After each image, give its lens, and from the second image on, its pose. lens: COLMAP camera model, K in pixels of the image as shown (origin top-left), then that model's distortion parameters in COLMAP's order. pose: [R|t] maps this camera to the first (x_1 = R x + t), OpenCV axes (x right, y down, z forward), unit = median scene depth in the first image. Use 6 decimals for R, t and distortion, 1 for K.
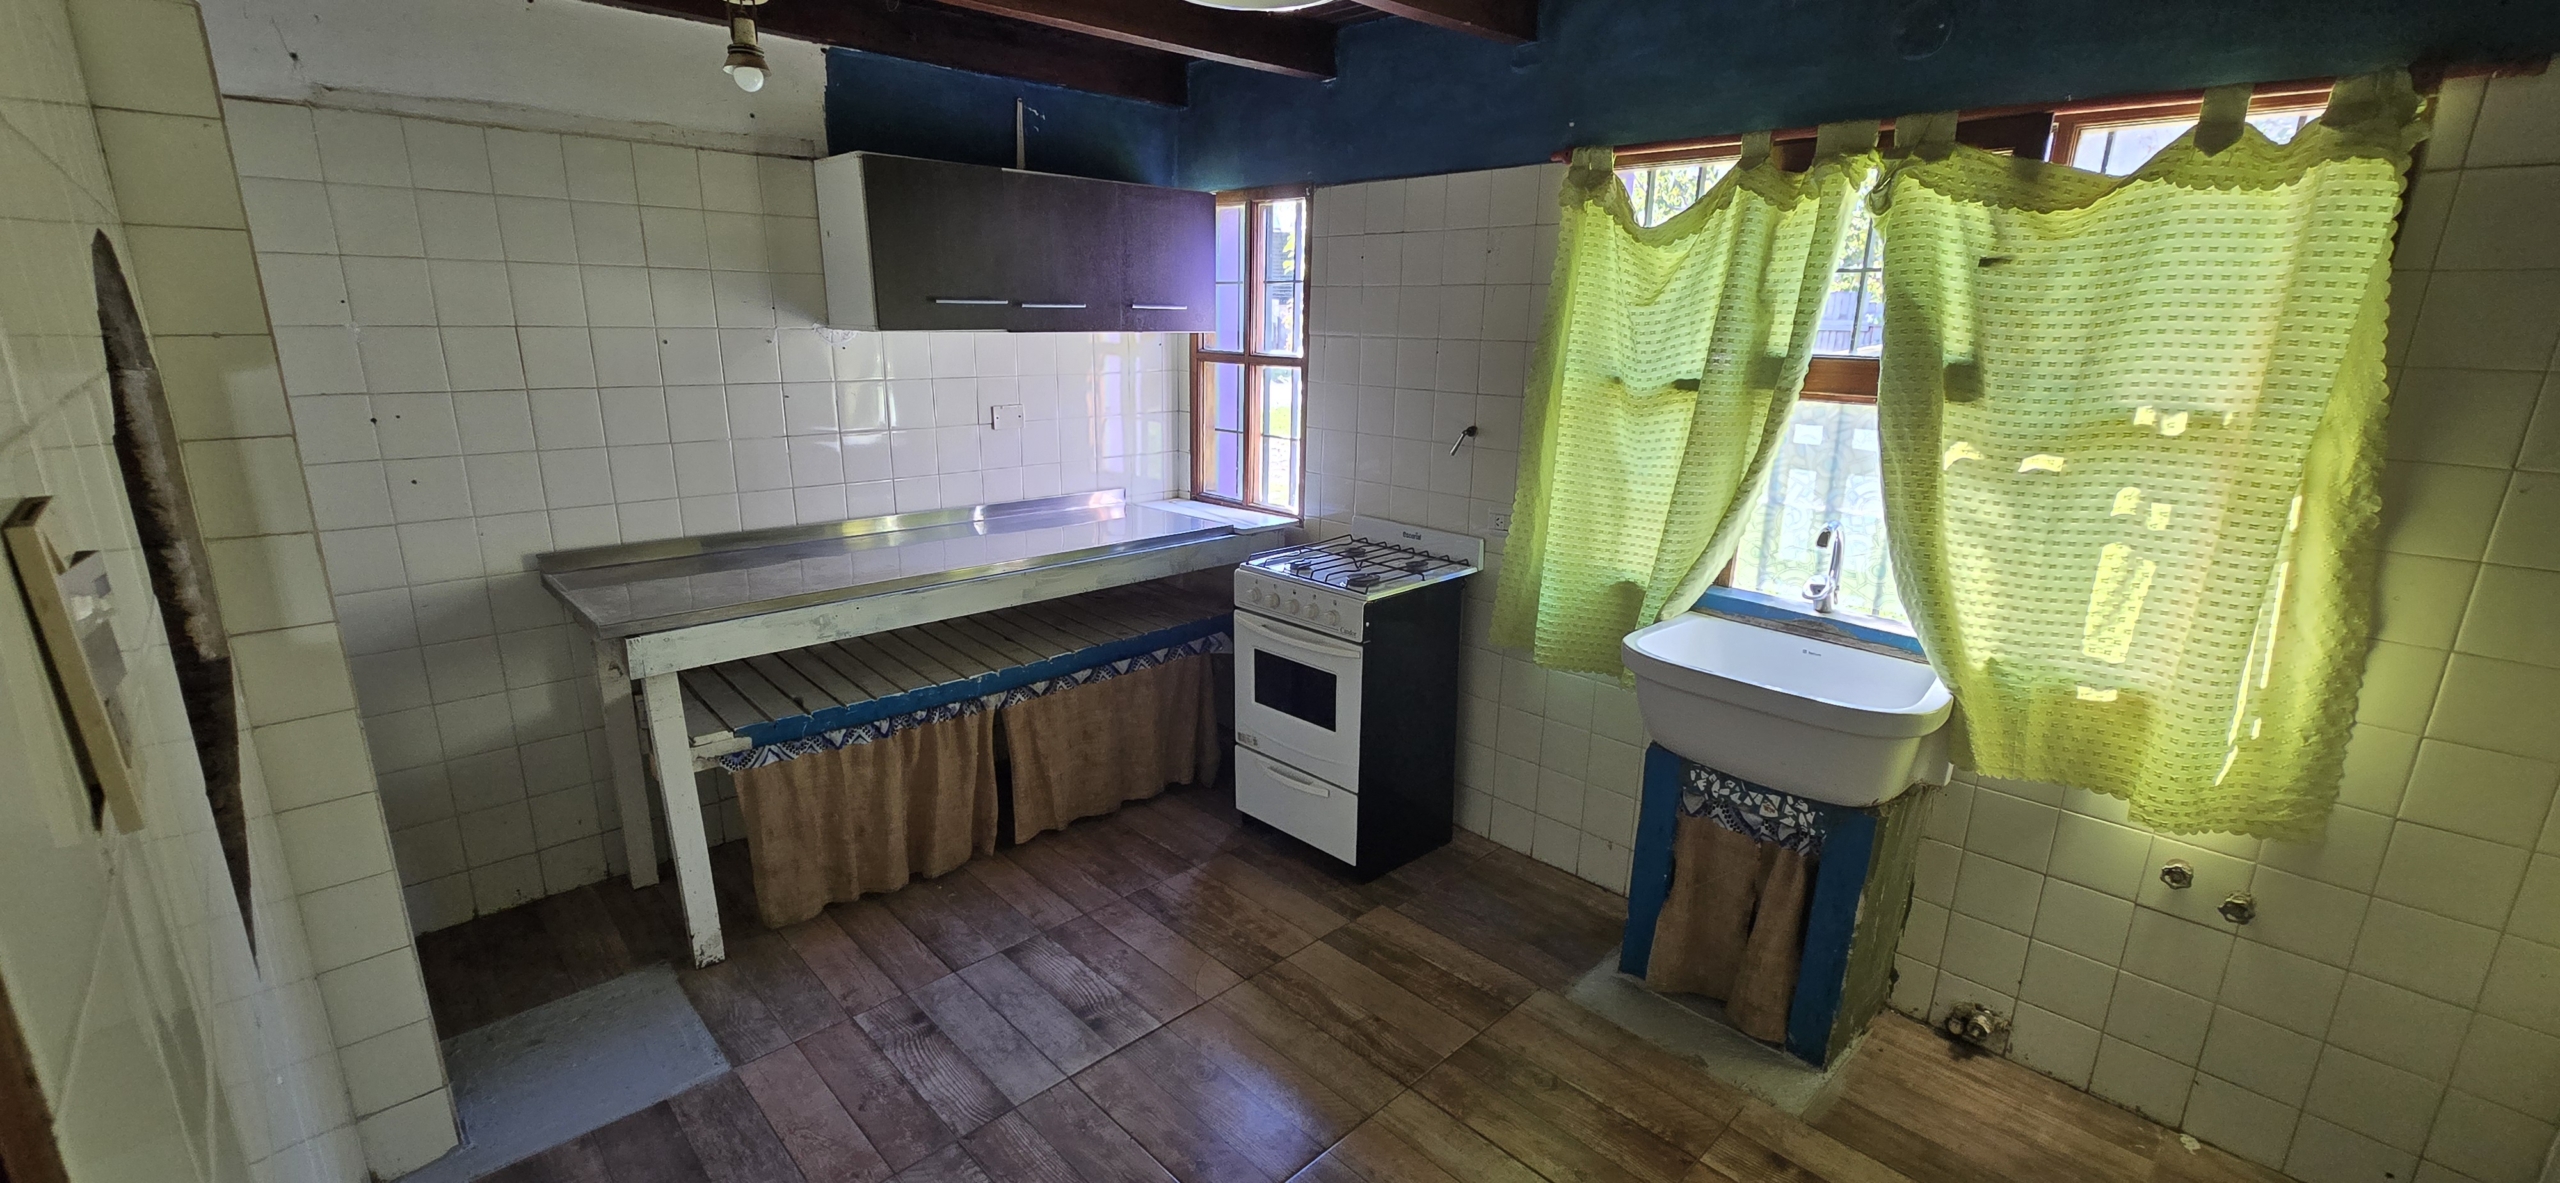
lens RADIAL K [[1047.9, 0, 1277.4], [0, 1047.9, 598.2], [0, 0, 1]] dist [-0.004493, 0.000604]
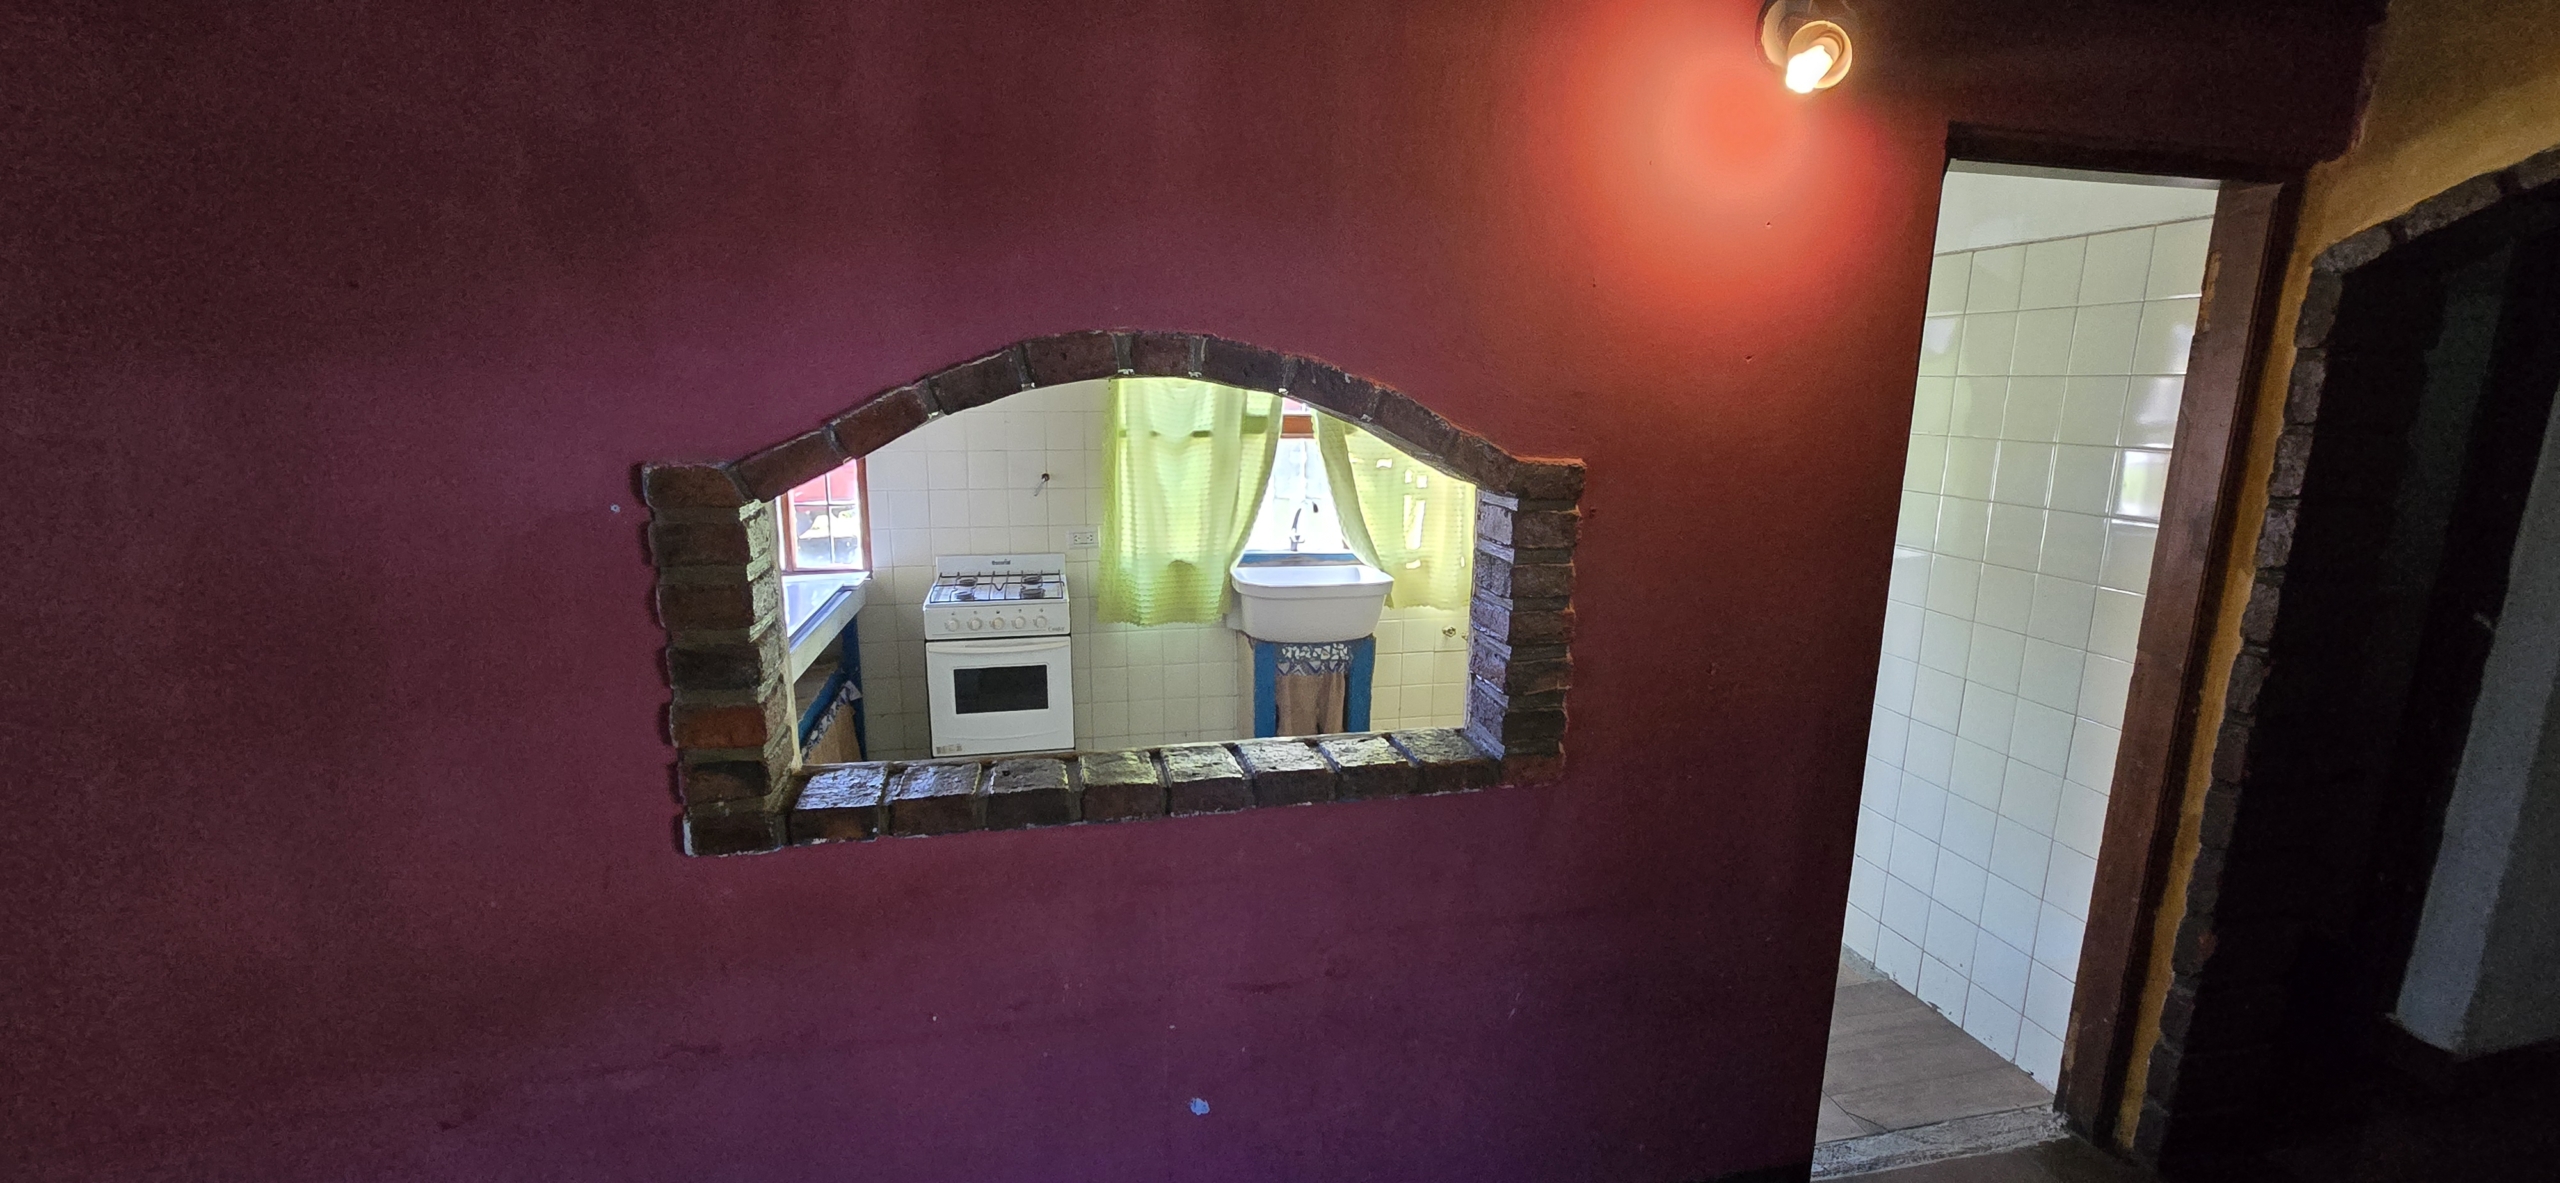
lens RADIAL K [[1042.8, 0, 1274.7], [0, 1042.8, 601.2], [0, 0, 1]] dist [-0.004231, 0.000471]
pose [[0.525133, -0.184082, 0.830873, -1.060095], [0.221197, 0.972294, 0.075612, -0.049342], [-0.821771, 0.144080, 0.551301, 0.032371]]
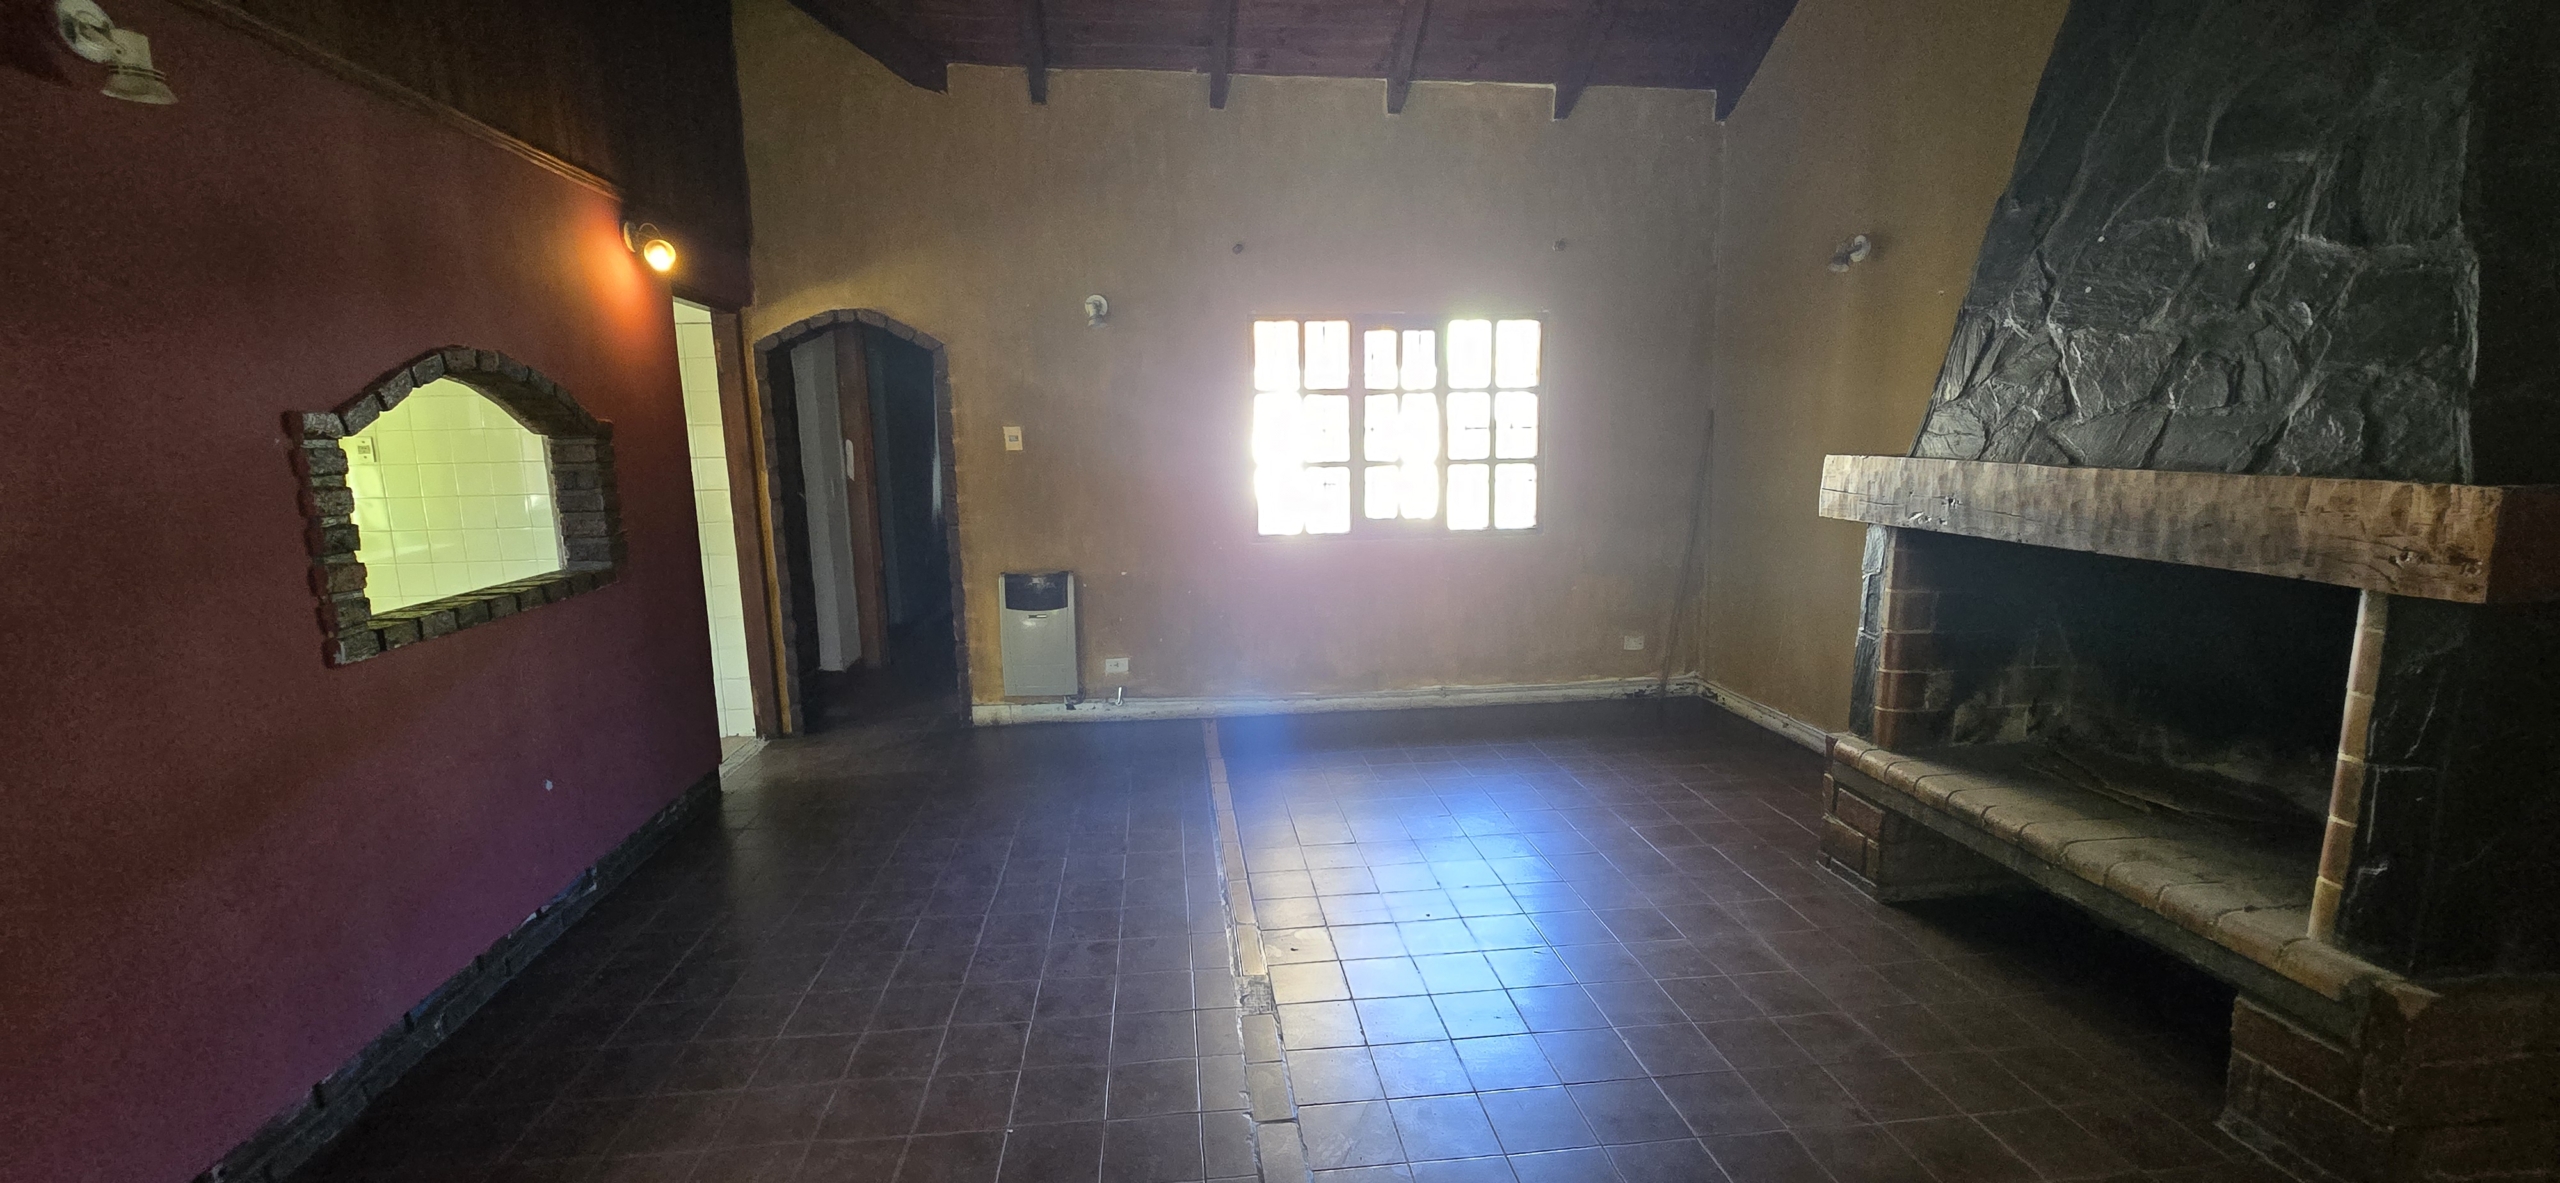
lens RADIAL K [[1042.8, 0, 1274.7], [0, 1042.8, 601.2], [0, 0, 1]] dist [-0.004231, 0.000471]
pose [[-0.795176, -0.100541, 0.597986, -3.618623], [0.164885, 0.913150, 0.372787, -0.461381], [-0.583531, 0.395030, -0.709537, 2.179526]]
